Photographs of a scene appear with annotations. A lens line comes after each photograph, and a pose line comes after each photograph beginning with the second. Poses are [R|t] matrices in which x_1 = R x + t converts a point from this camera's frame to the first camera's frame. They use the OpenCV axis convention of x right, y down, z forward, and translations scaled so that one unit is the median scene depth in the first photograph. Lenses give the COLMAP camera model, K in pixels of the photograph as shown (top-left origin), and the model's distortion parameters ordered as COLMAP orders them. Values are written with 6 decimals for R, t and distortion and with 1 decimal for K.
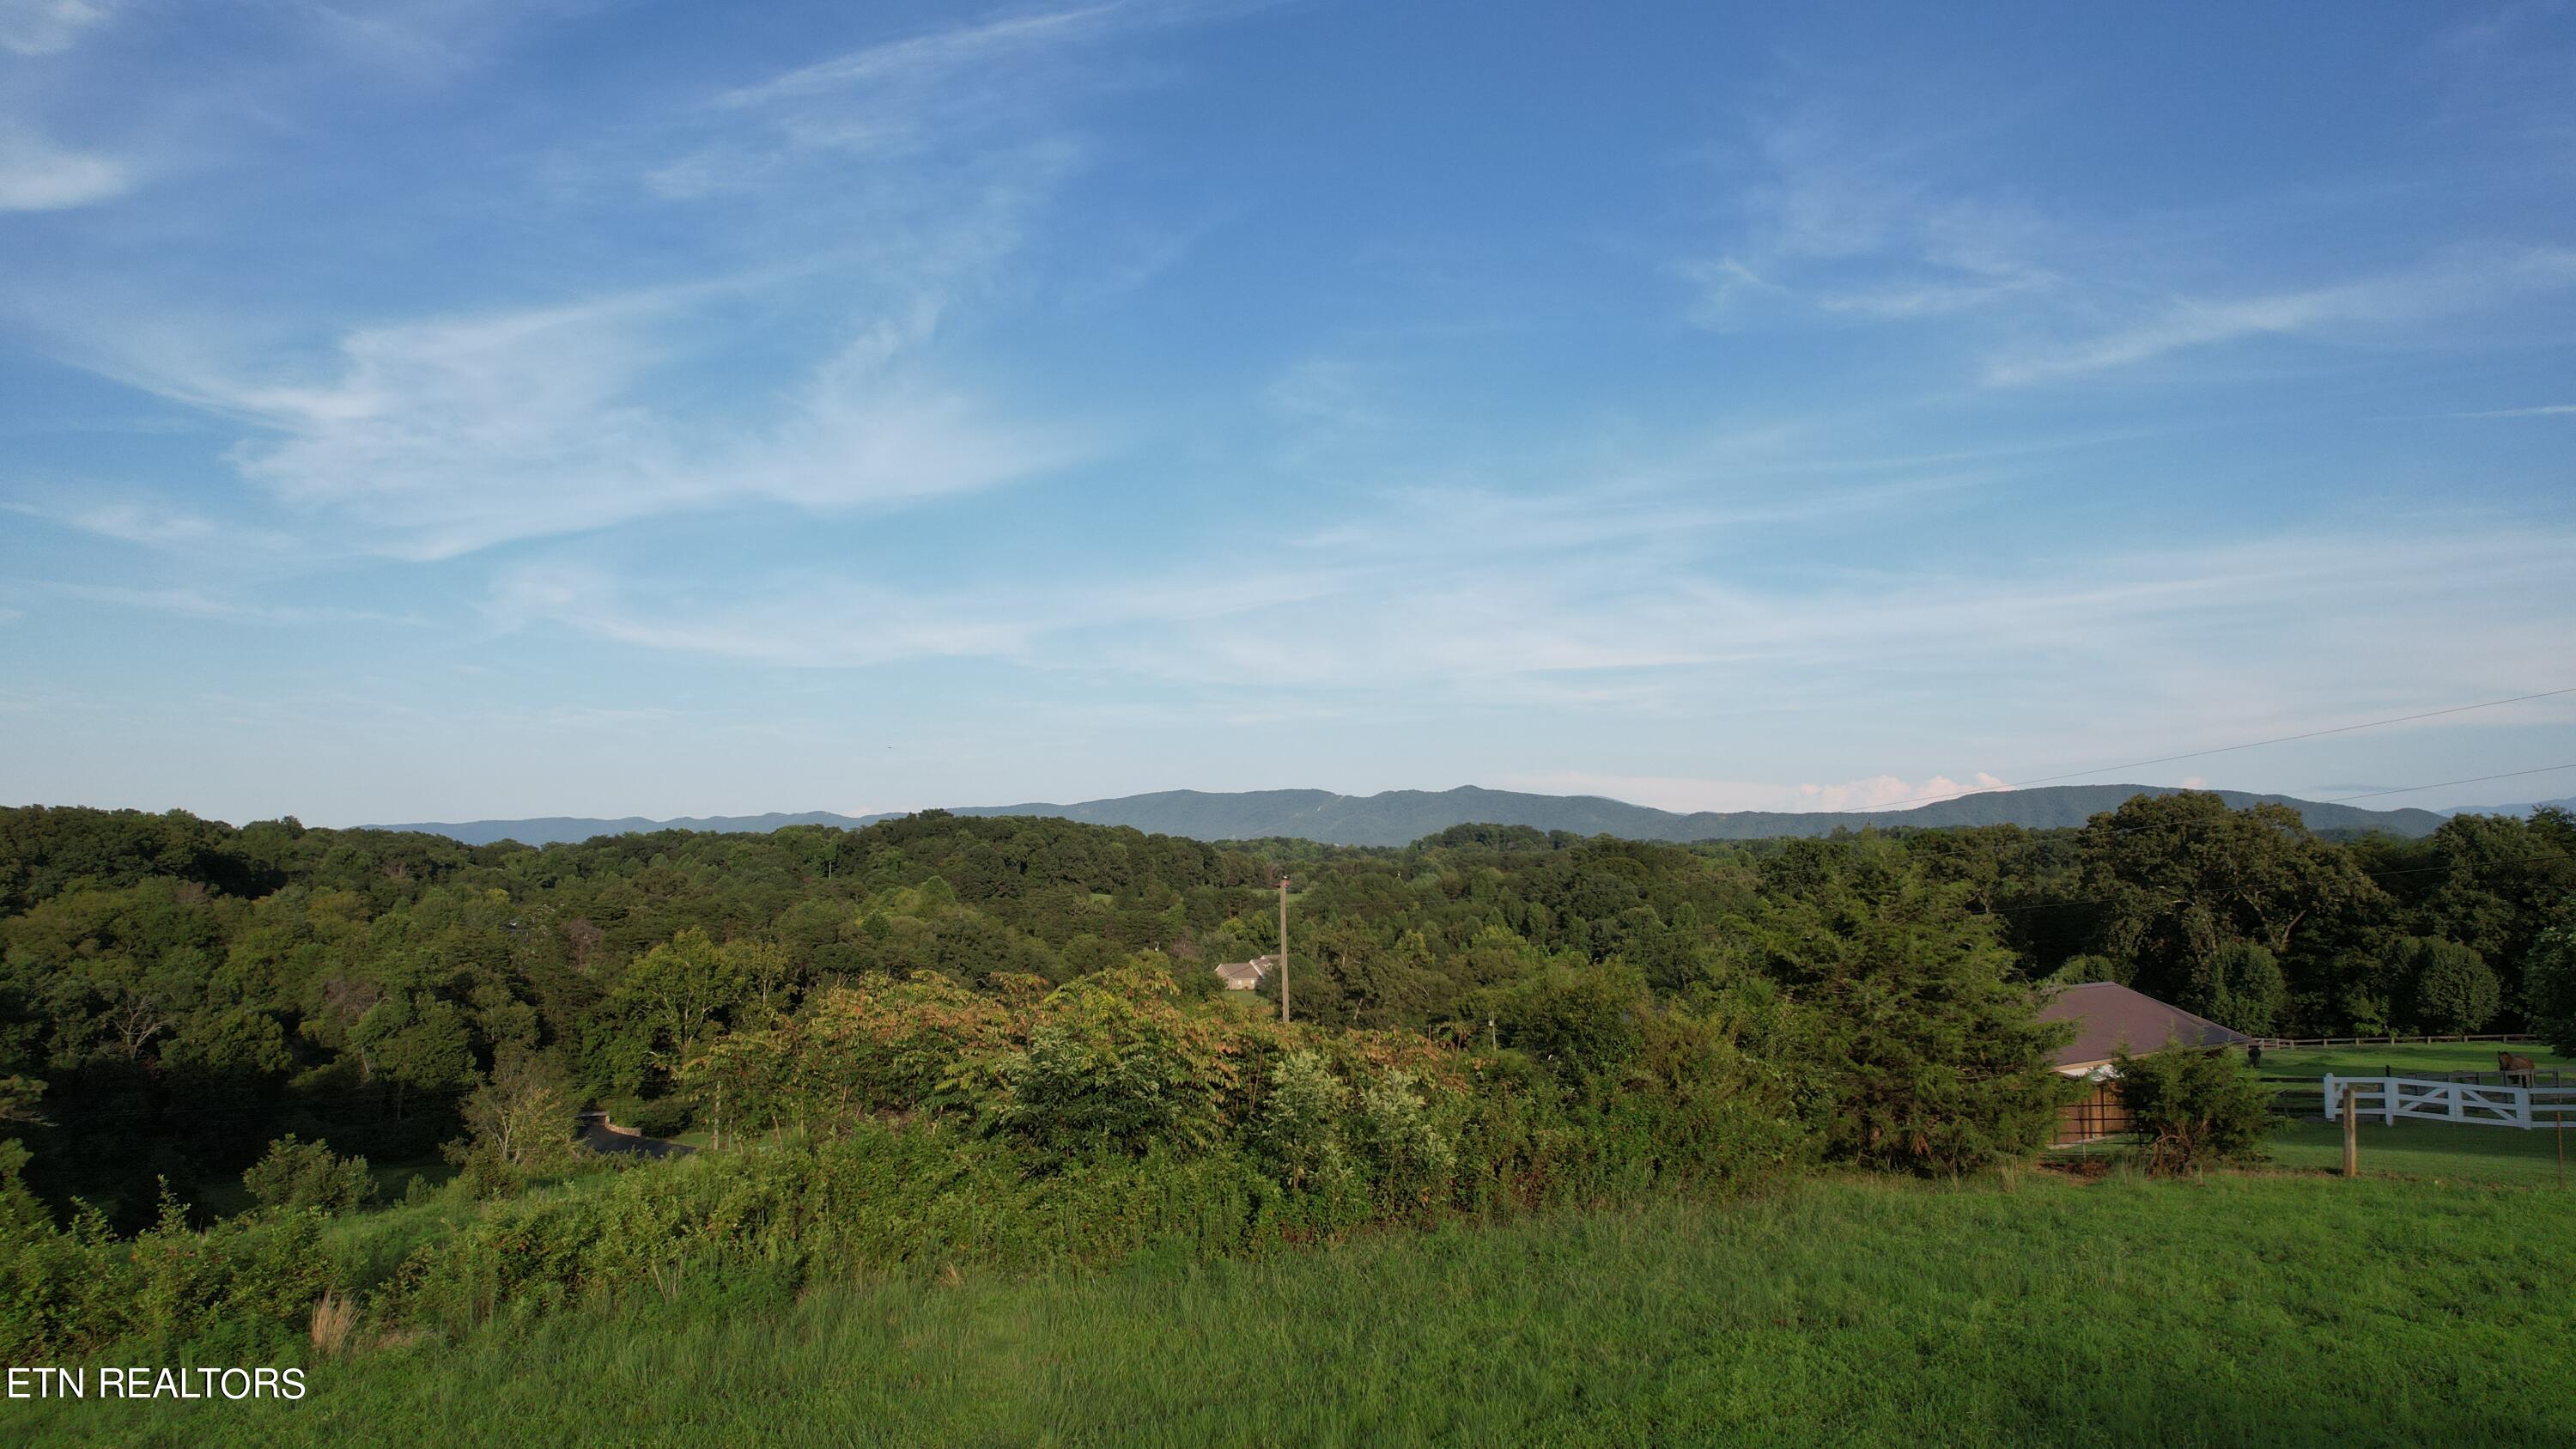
lens RADIAL K [[1646.3, 0, 1294.7], [0, 1646.3, 735.8], [0, 0, 1]] dist [-0.073114, 0.066154]
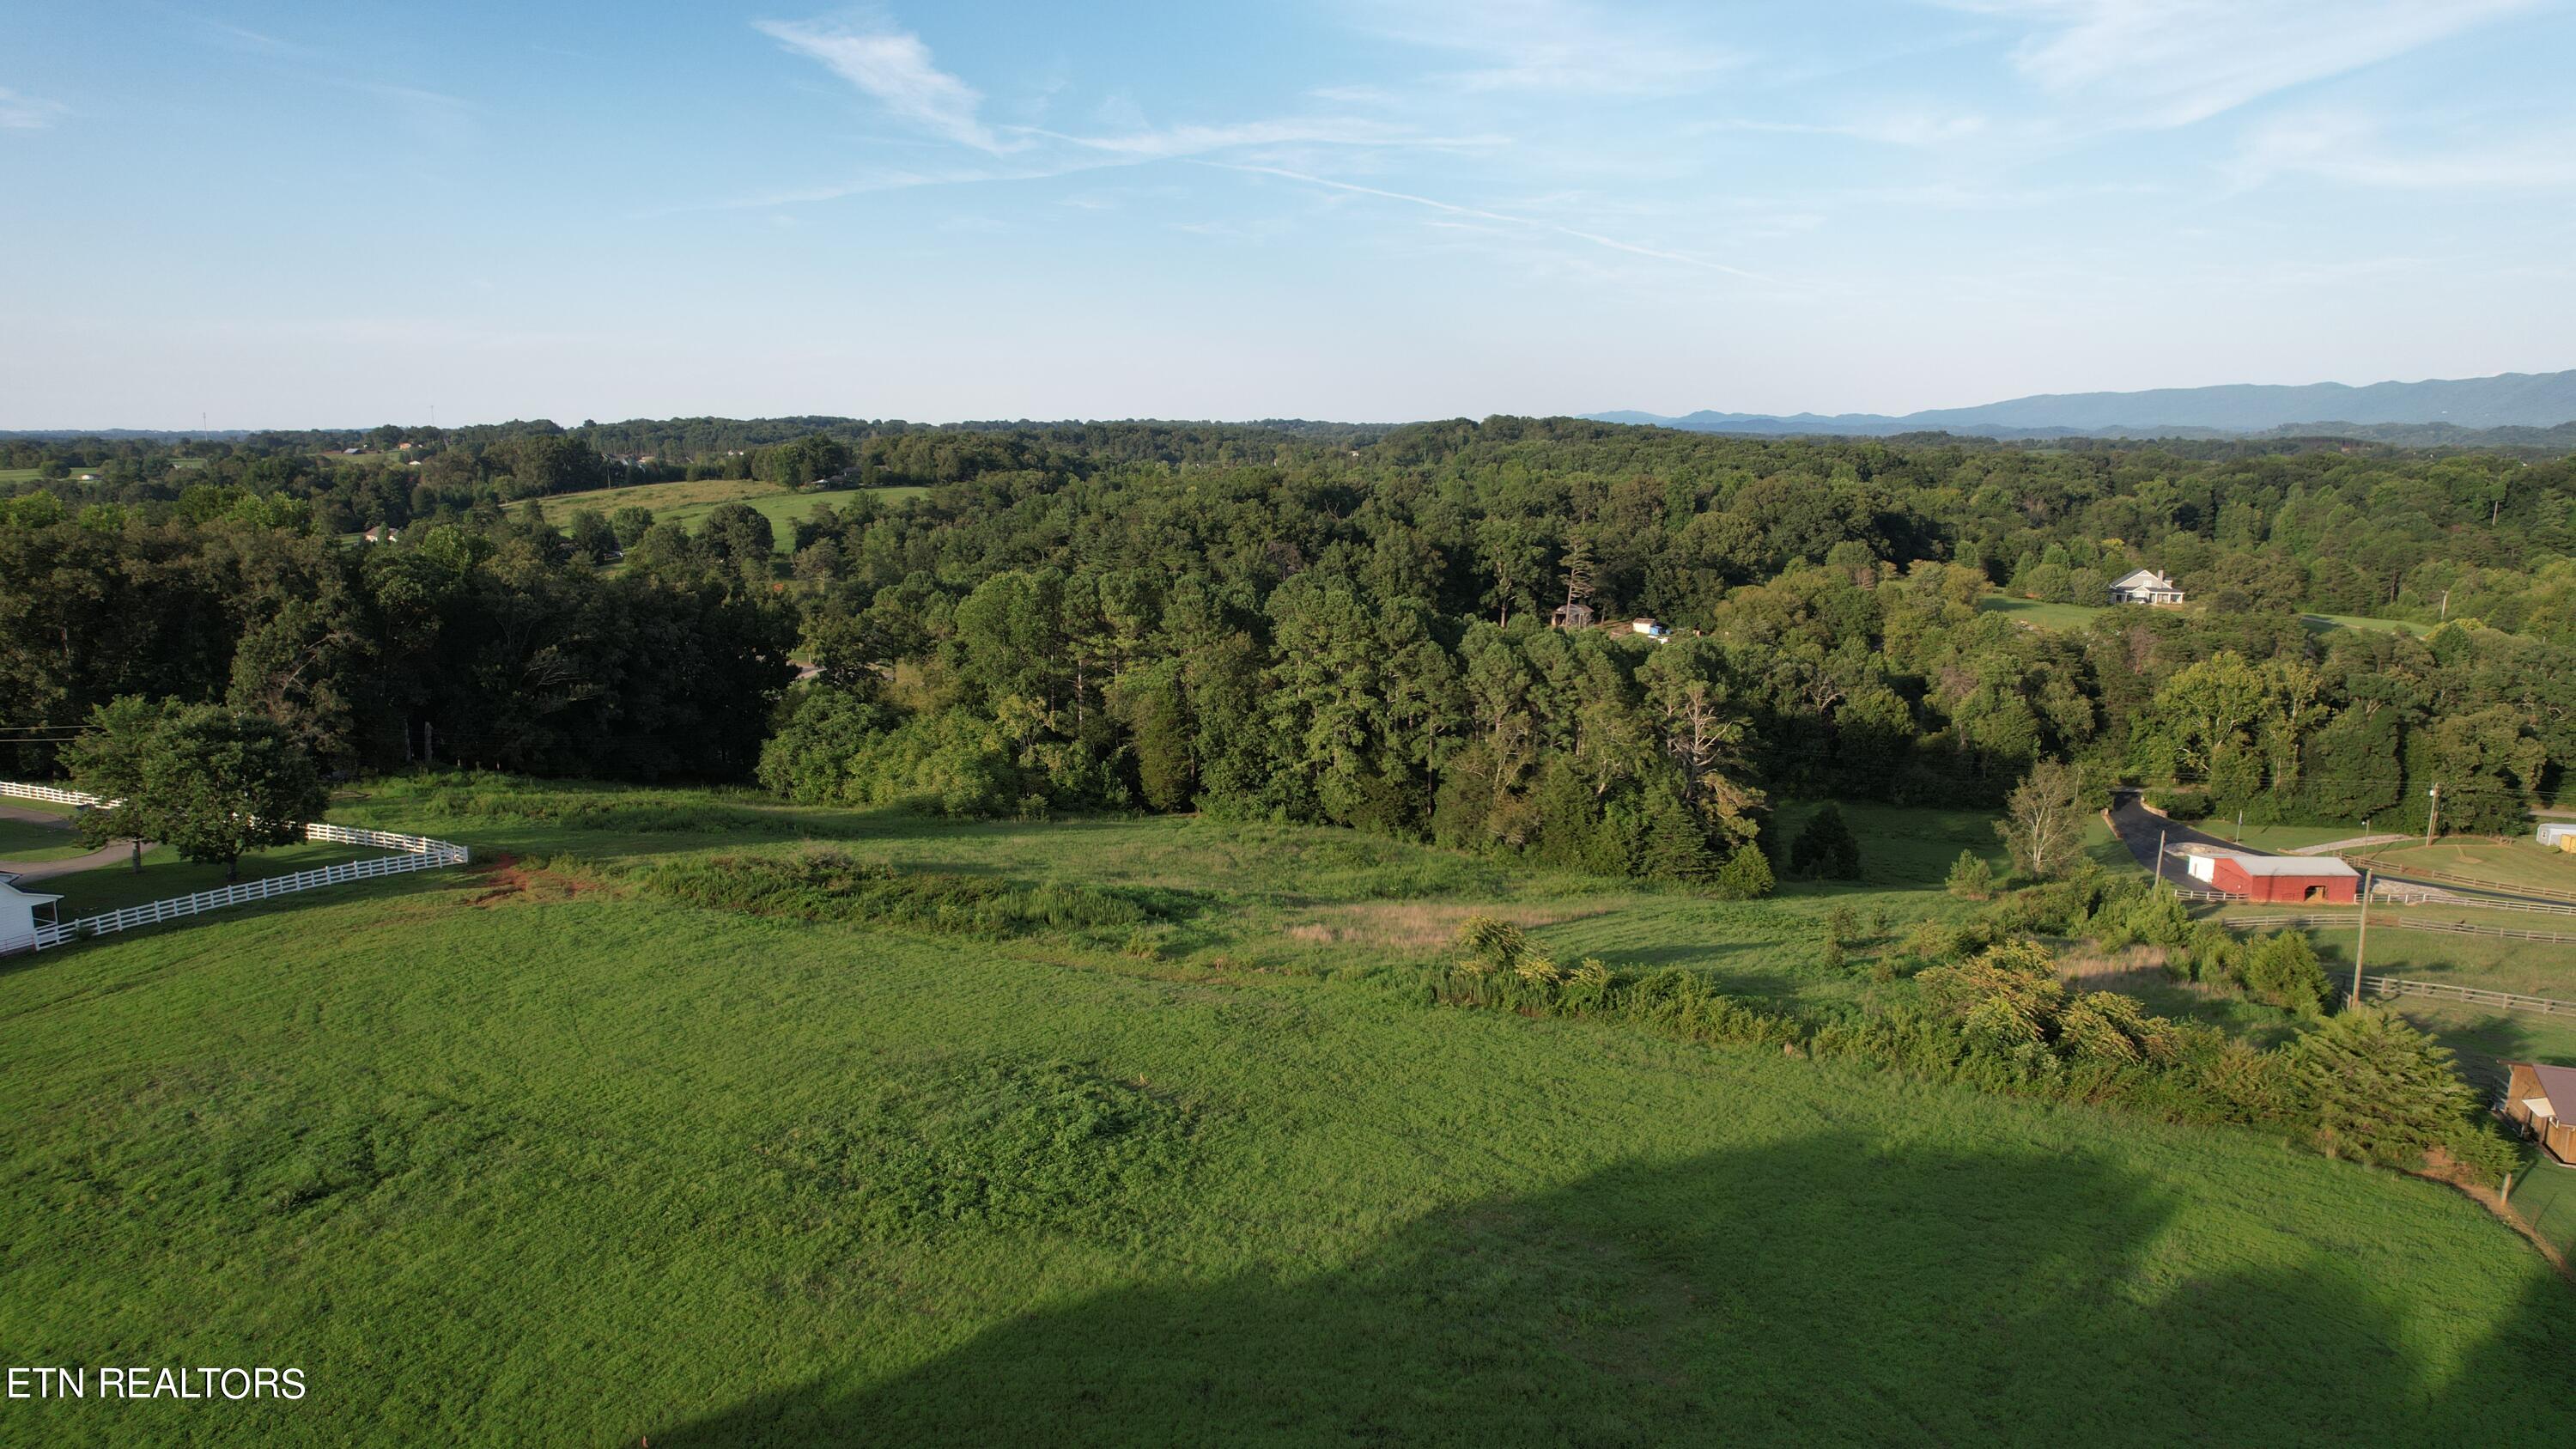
lens RADIAL K [[1646.3, 0, 1294.3], [0, 1646.3, 731.5], [0, 0, 1]] dist [-0.073114, 0.066154]
pose [[0.585796, 0.149545, -0.796542, 0.100681], [0.062183, 0.971639, 0.228149, -0.077560], [0.808070, -0.183180, 0.559883, -0.121391]]
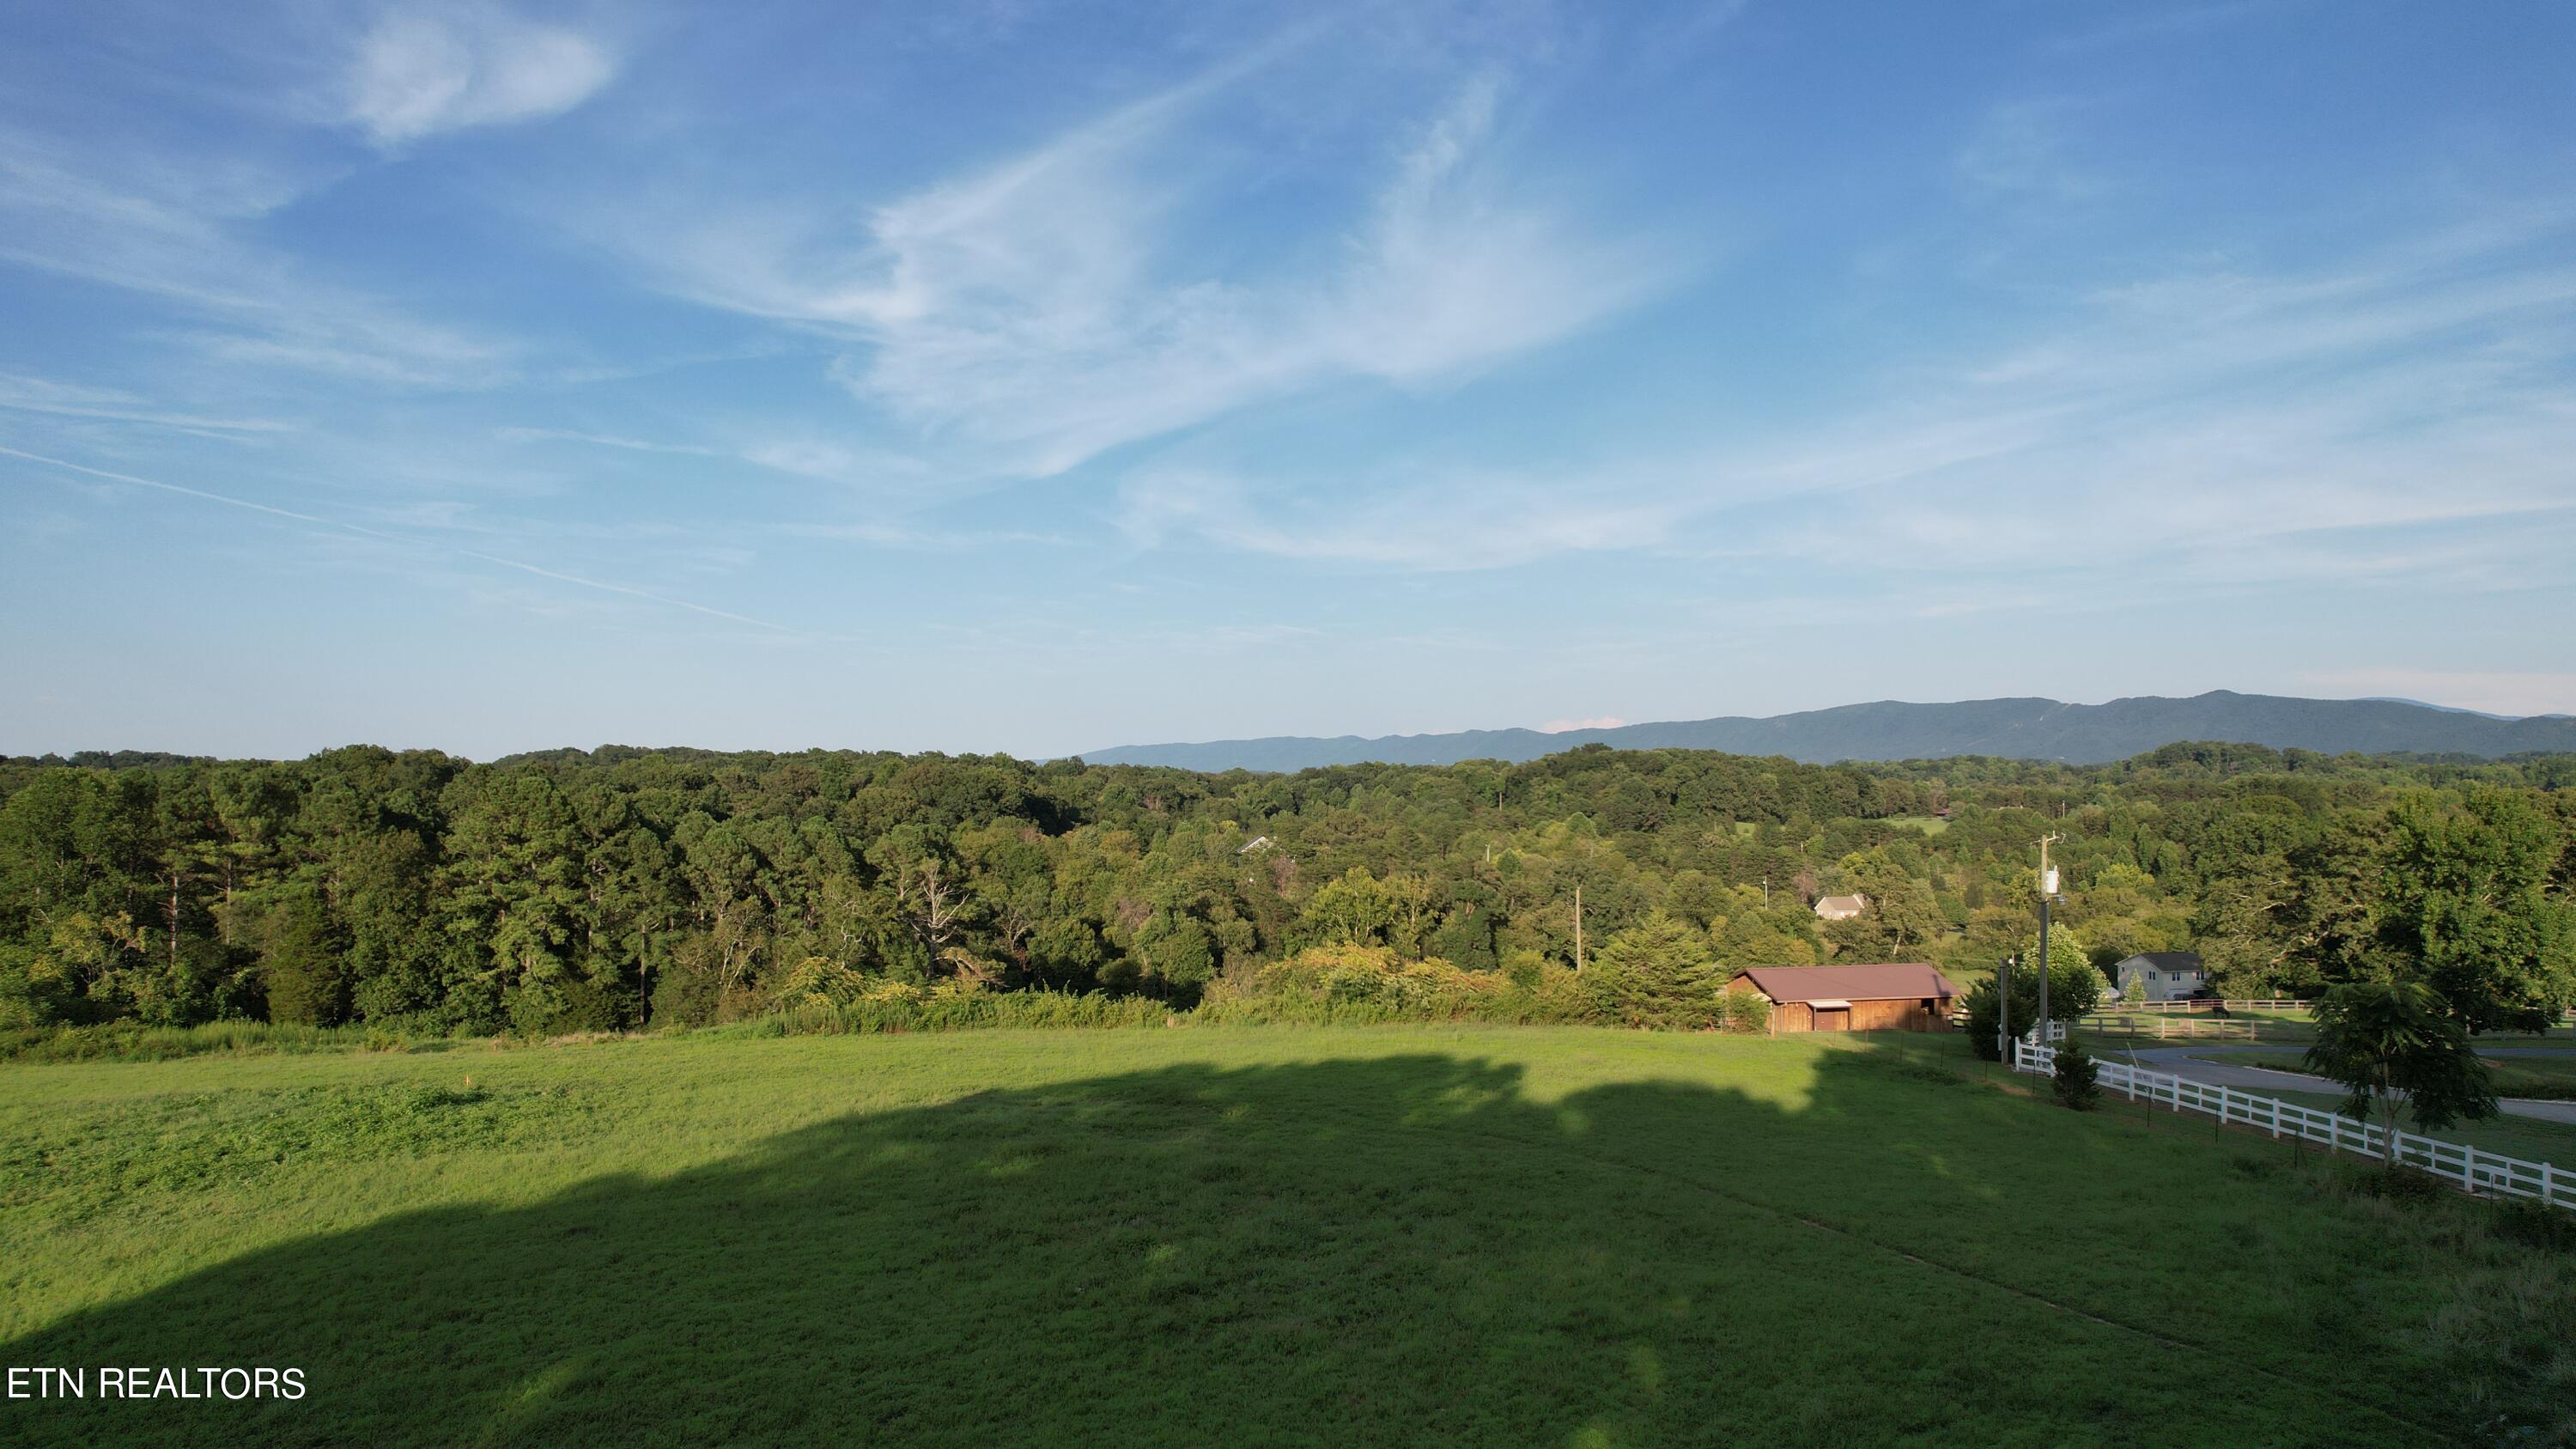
lens RADIAL K [[1646.3, 0, 1293.0], [0, 1646.3, 731.7], [0, 0, 1]] dist [-0.073114, 0.066154]
pose [[0.913450, -0.011223, -0.406795, 0.075768], [0.031515, 0.998569, 0.043217, -0.030619], [0.405728, -0.052297, 0.912496, -0.142610]]
